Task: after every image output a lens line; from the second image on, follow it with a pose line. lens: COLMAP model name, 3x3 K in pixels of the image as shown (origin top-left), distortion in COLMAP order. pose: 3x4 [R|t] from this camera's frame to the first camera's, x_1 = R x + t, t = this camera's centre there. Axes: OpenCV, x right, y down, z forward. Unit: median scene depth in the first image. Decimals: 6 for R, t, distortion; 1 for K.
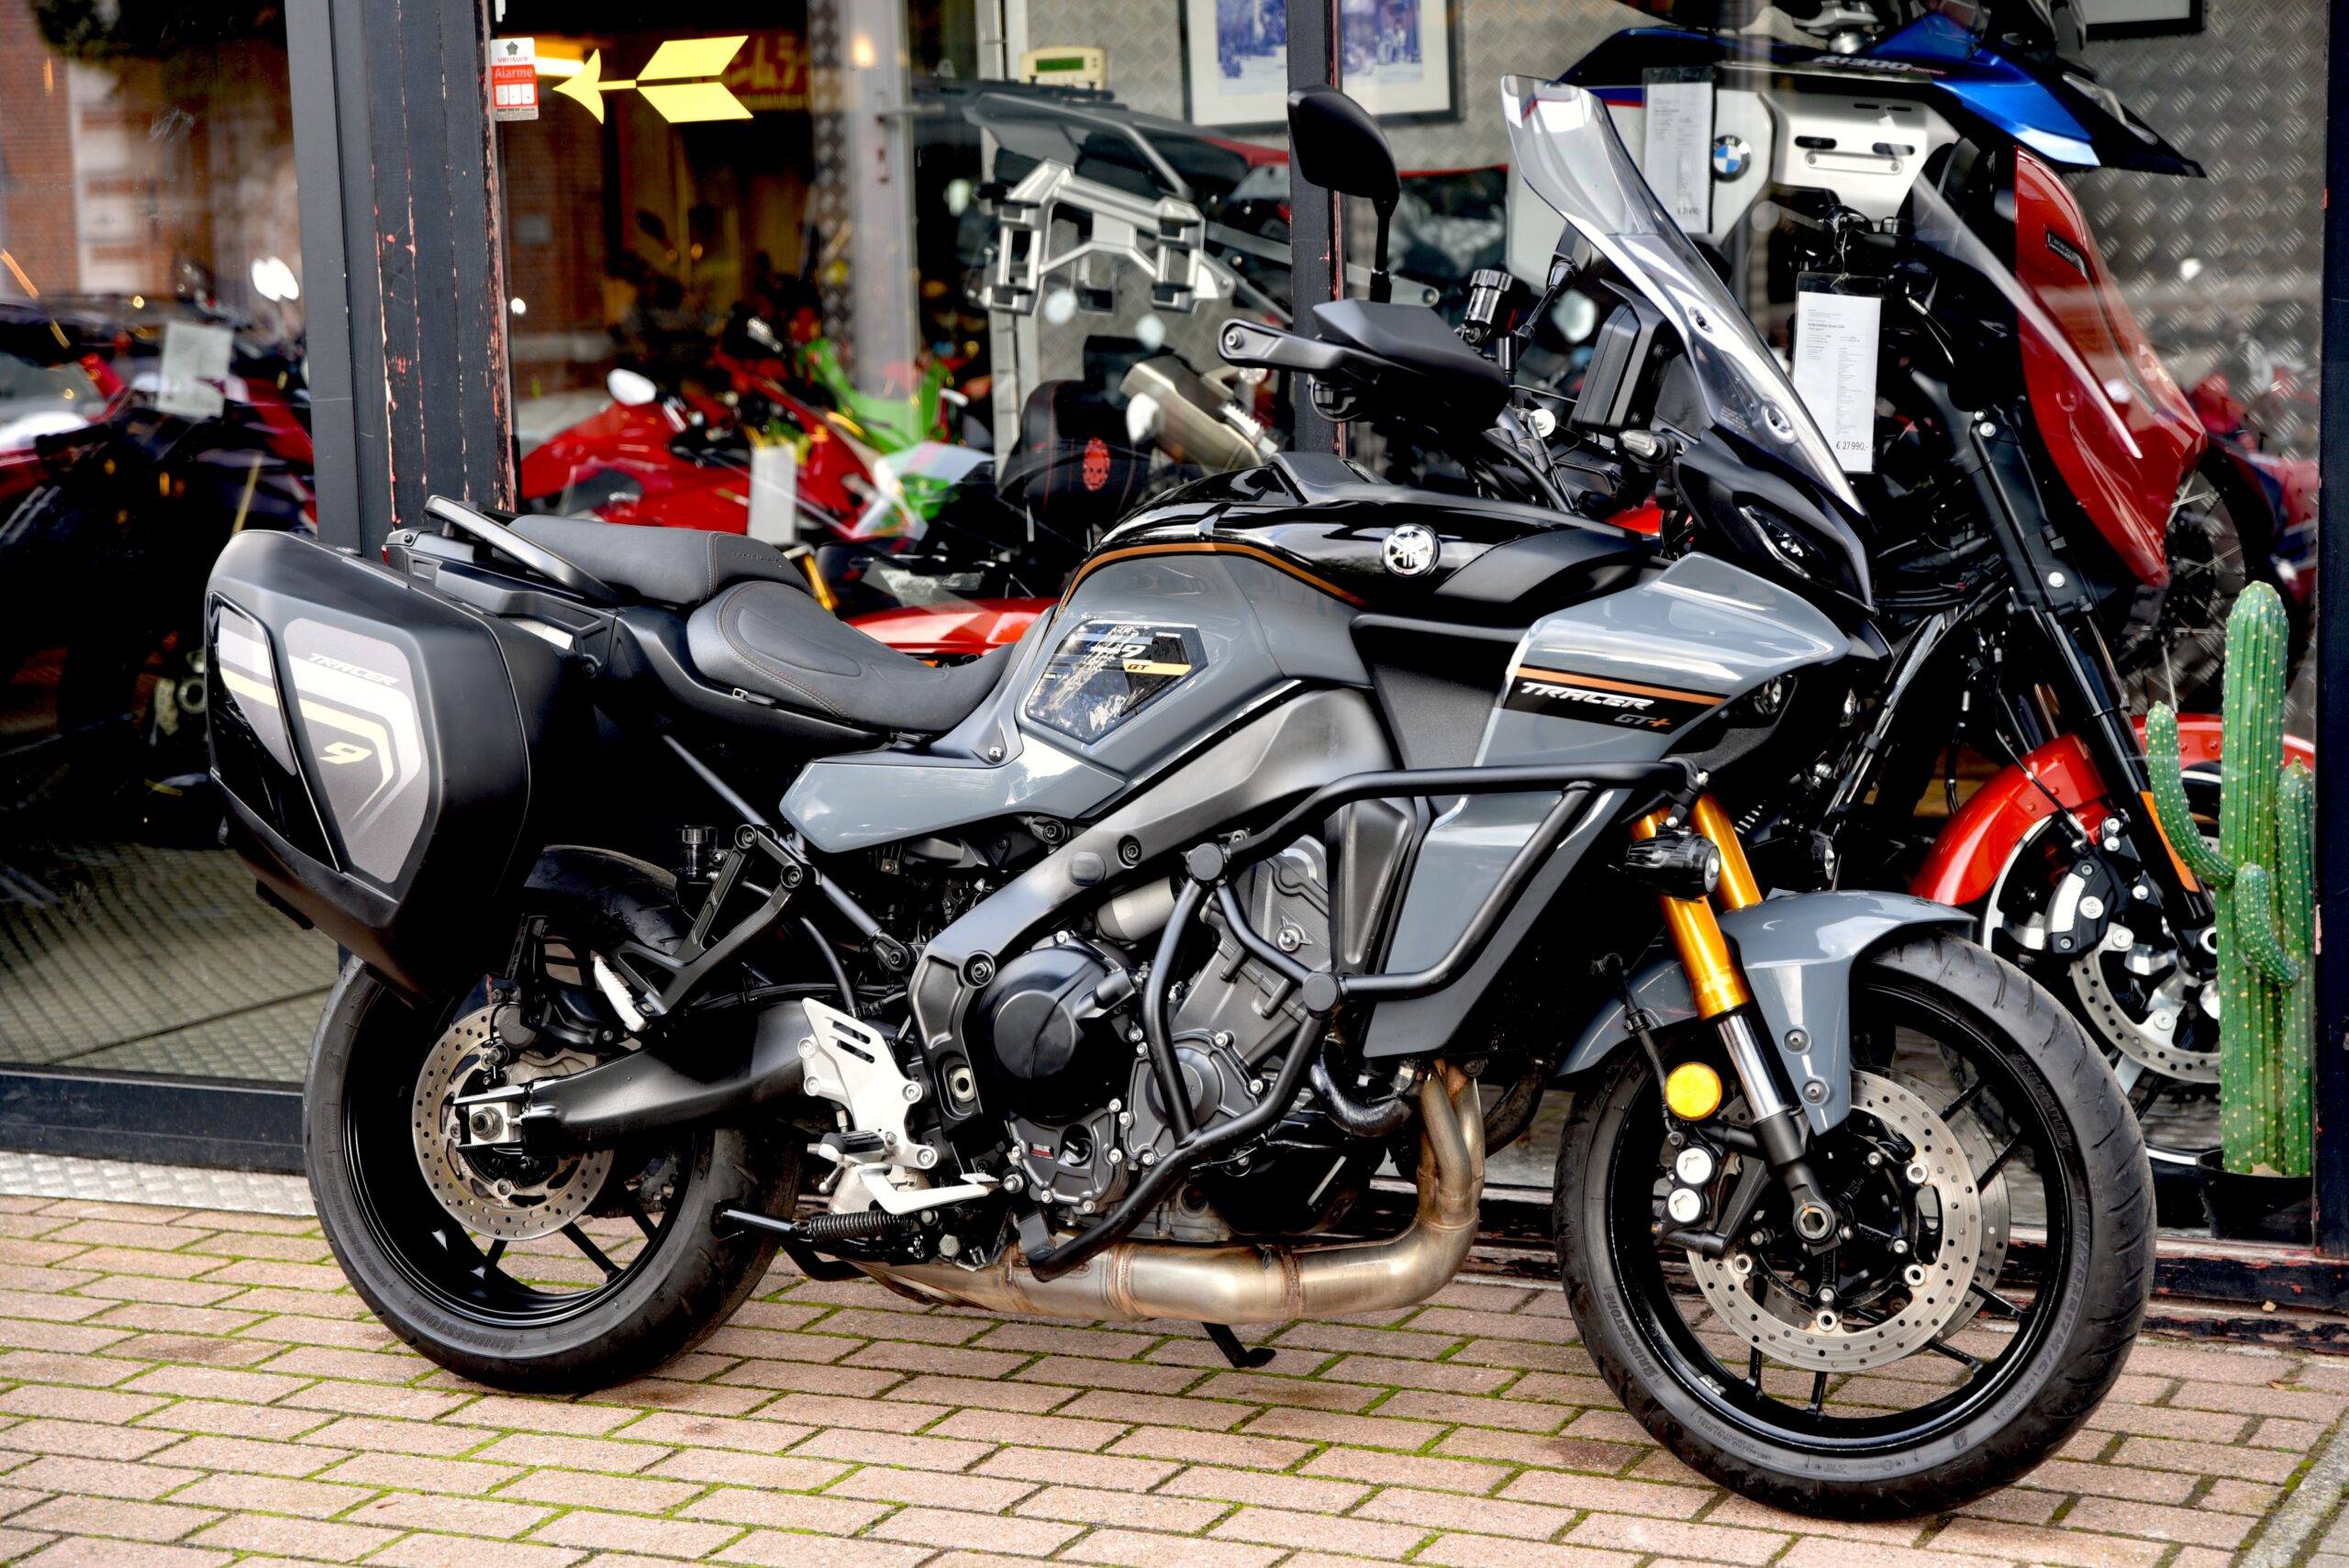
lens RADIAL K [[4389.7, 0, 1174.5], [0, 4389.7, 784.0], [0, 0, 1]] dist [0.250821, 0.046962]
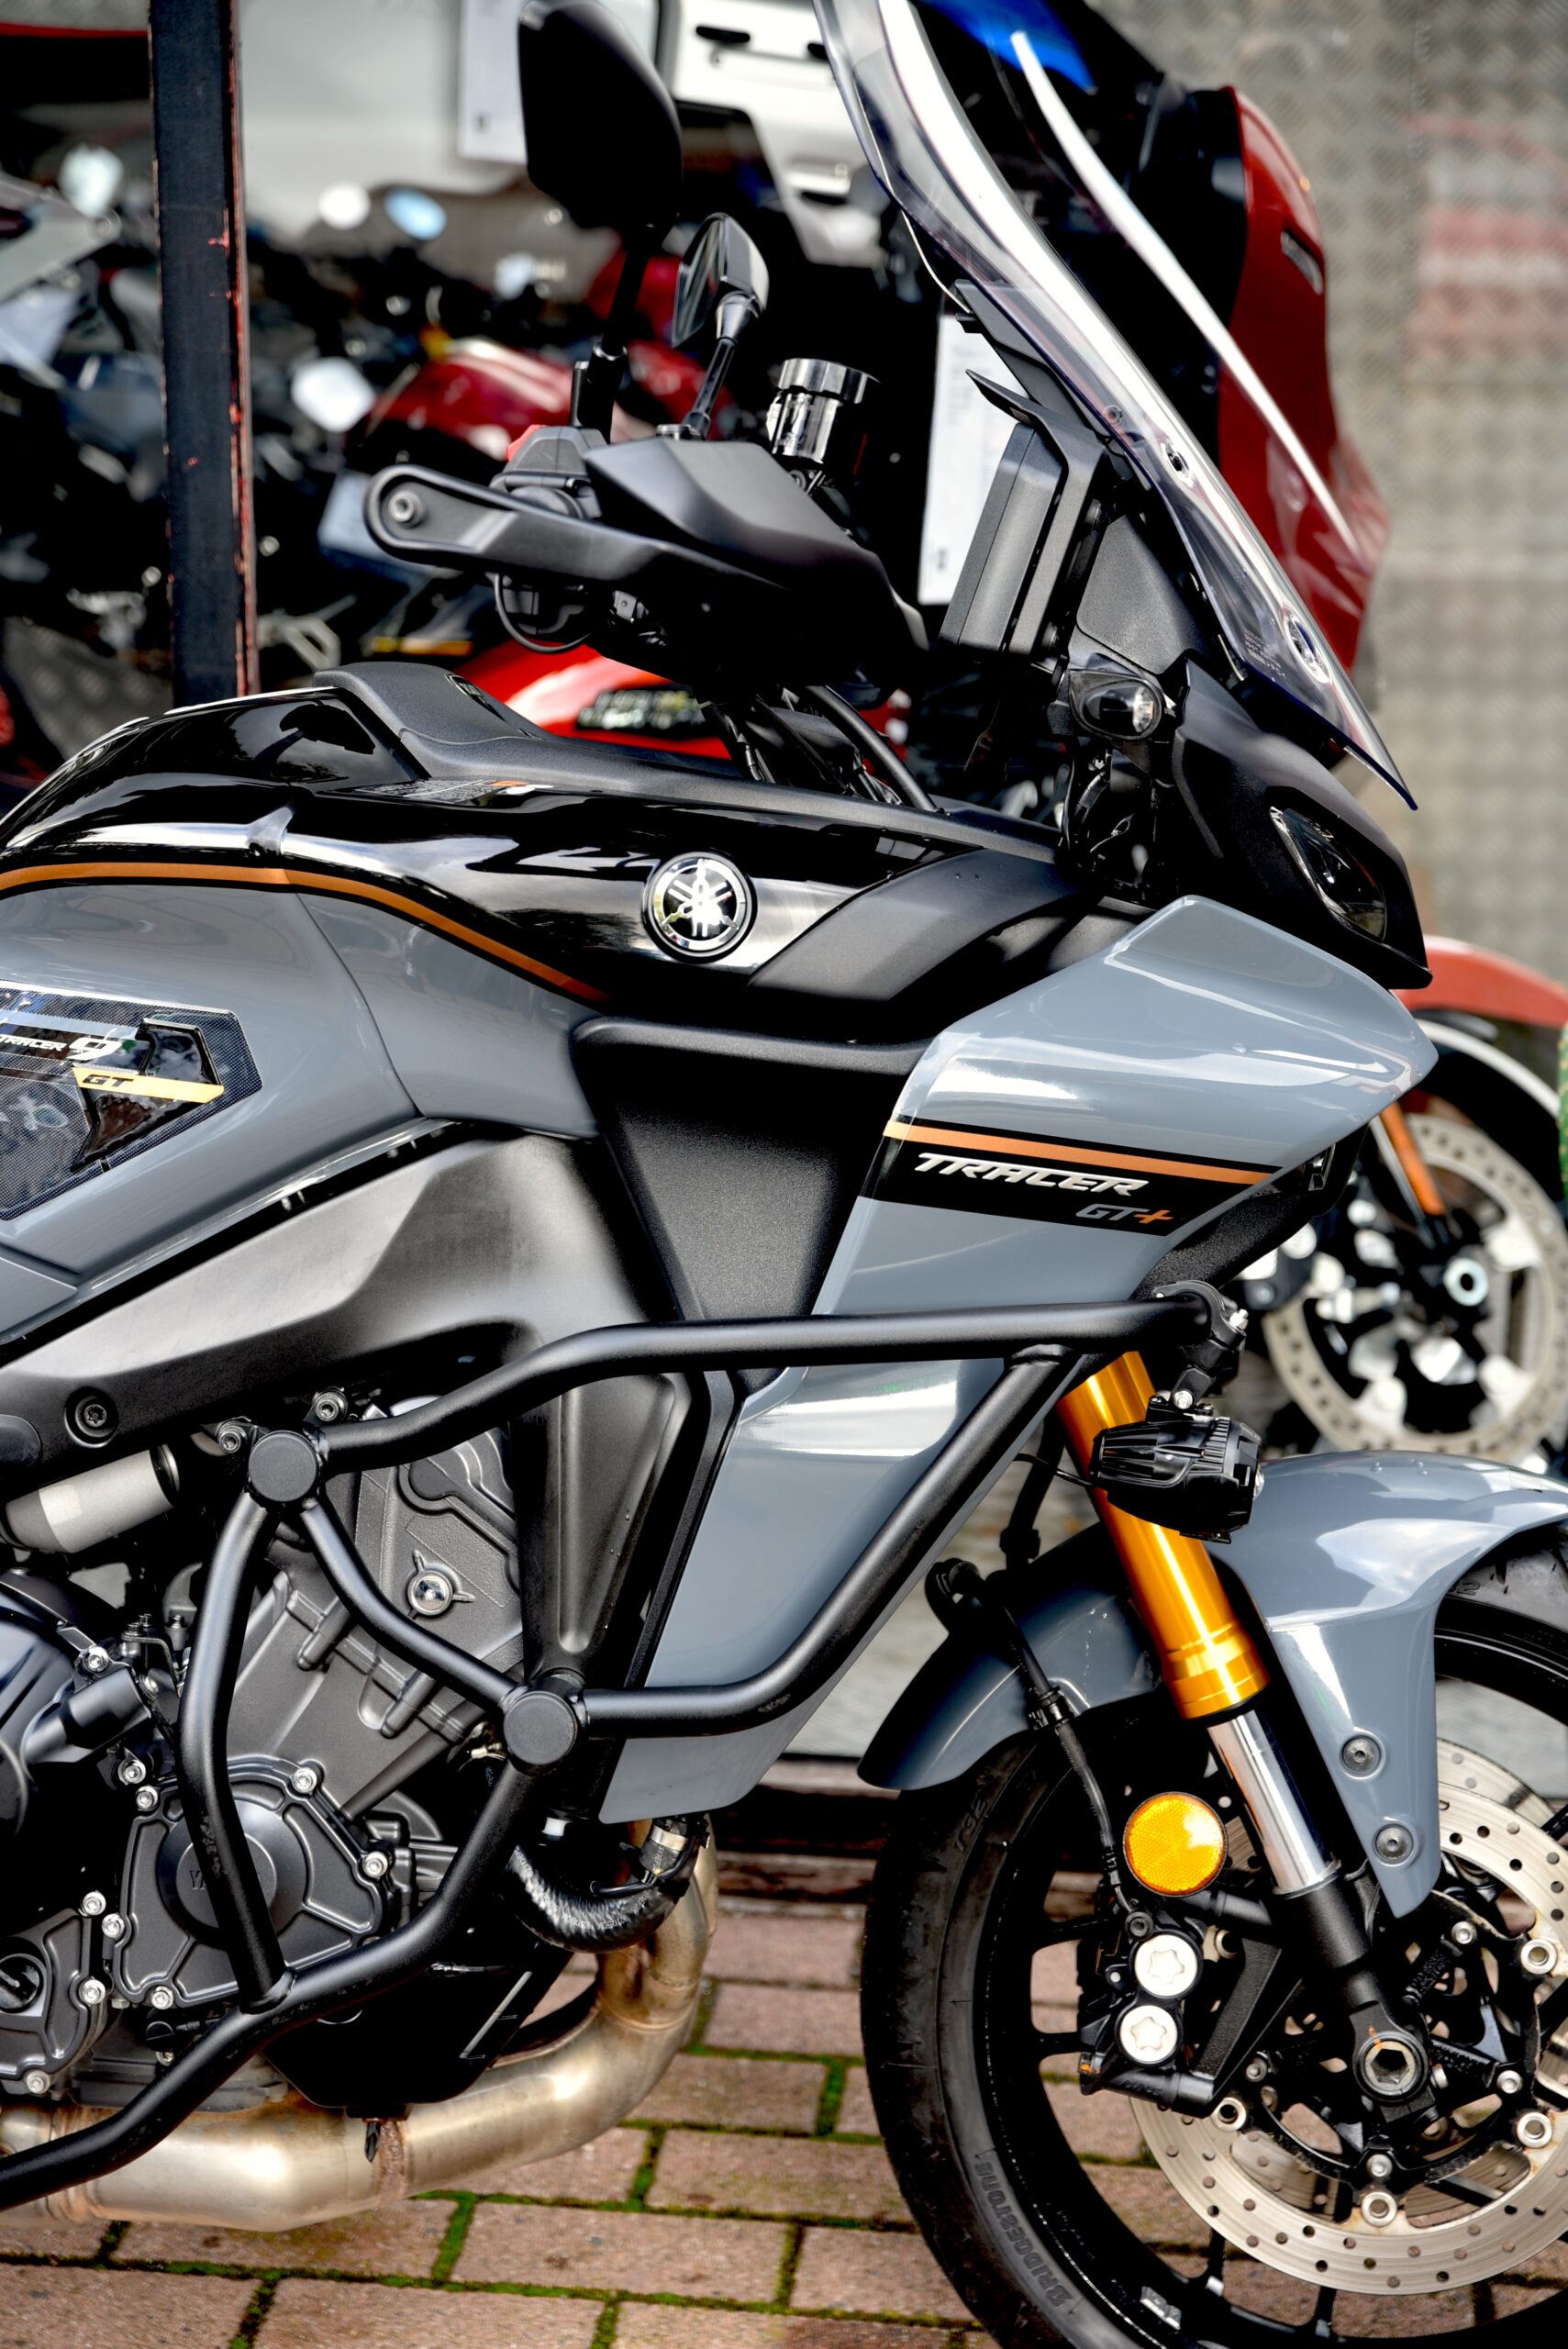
lens RADIAL K [[4389.7, 0, 786.0], [0, 4389.7, 1205.4], [0, 0, 1]] dist [0.250821, 0.046962]
pose [[0.945719, -0.045949, 0.321722, -0.107149], [0.000574, 0.990189, 0.139731, -0.089660], [-0.324986, -0.131961, 0.936467, 0.486340]]
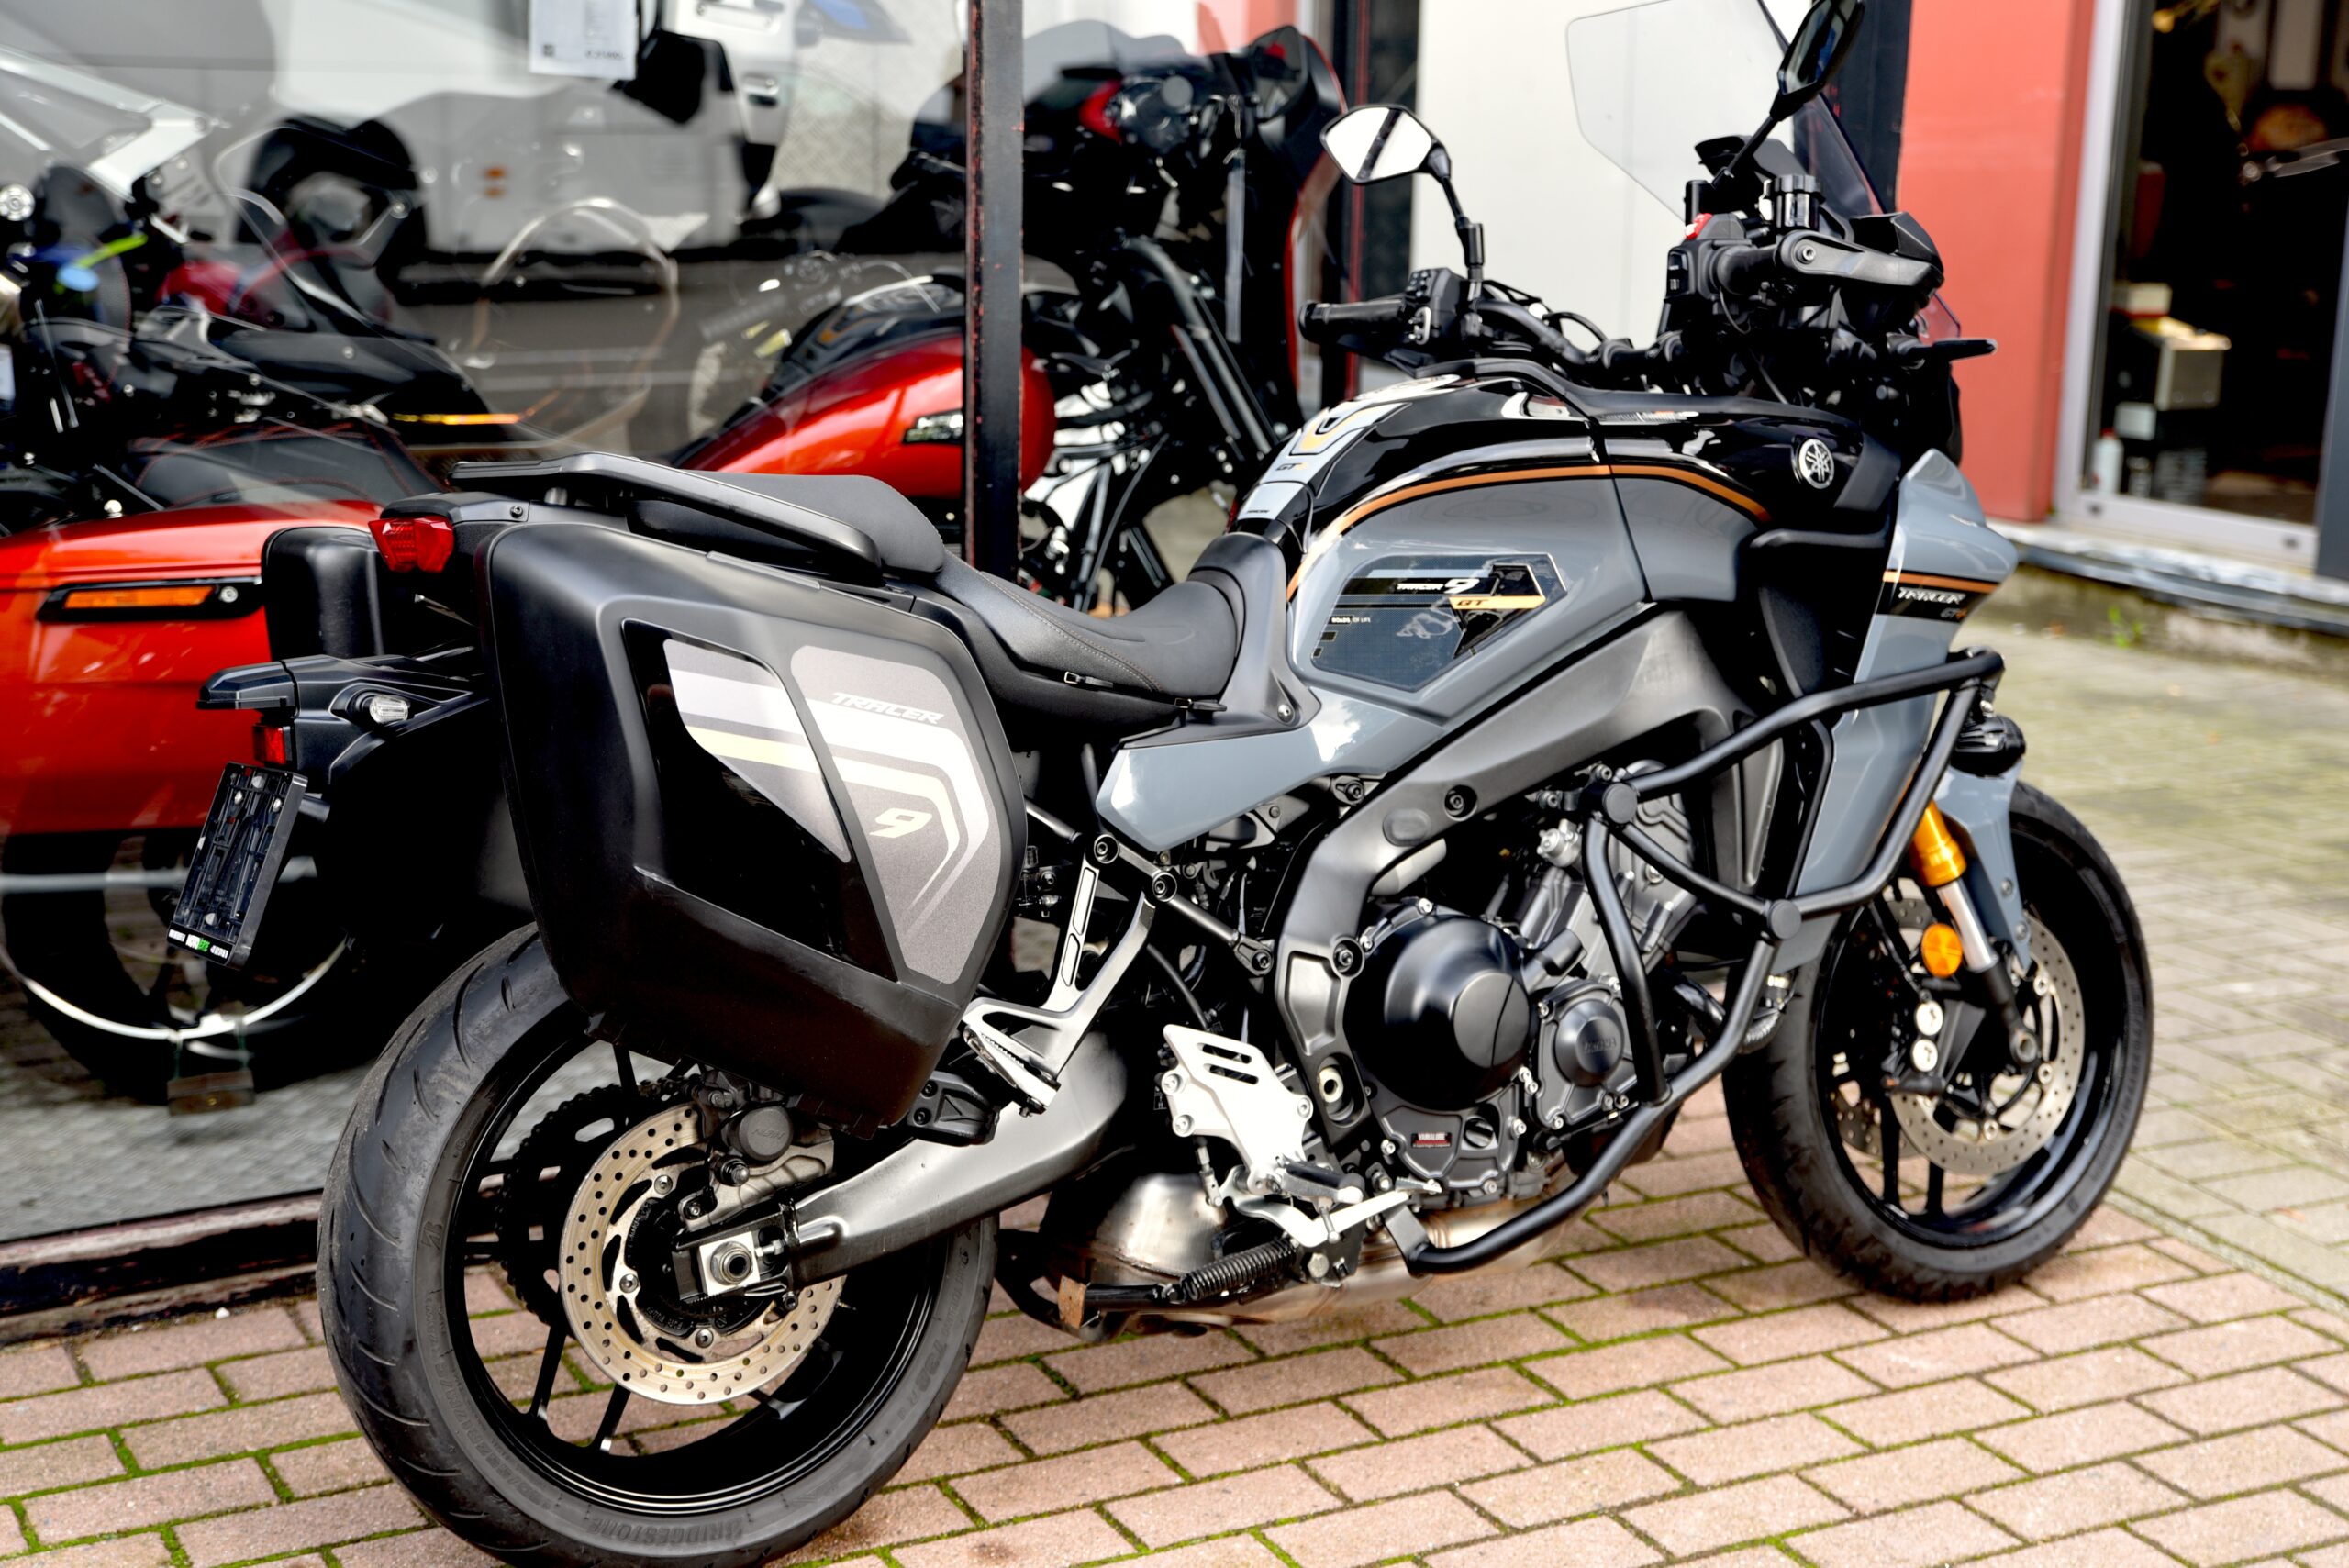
lens RADIAL K [[3401.4, 0, 1174.5], [0, 3401.4, 784.0], [0, 0, 1]] dist [0.111402, -0.012555]
pose [[0.572123, -0.139436, 0.808228, -0.647989], [0.056753, 0.989811, 0.130589, -0.088796], [-0.818202, -0.028843, 0.574207, 0.663800]]
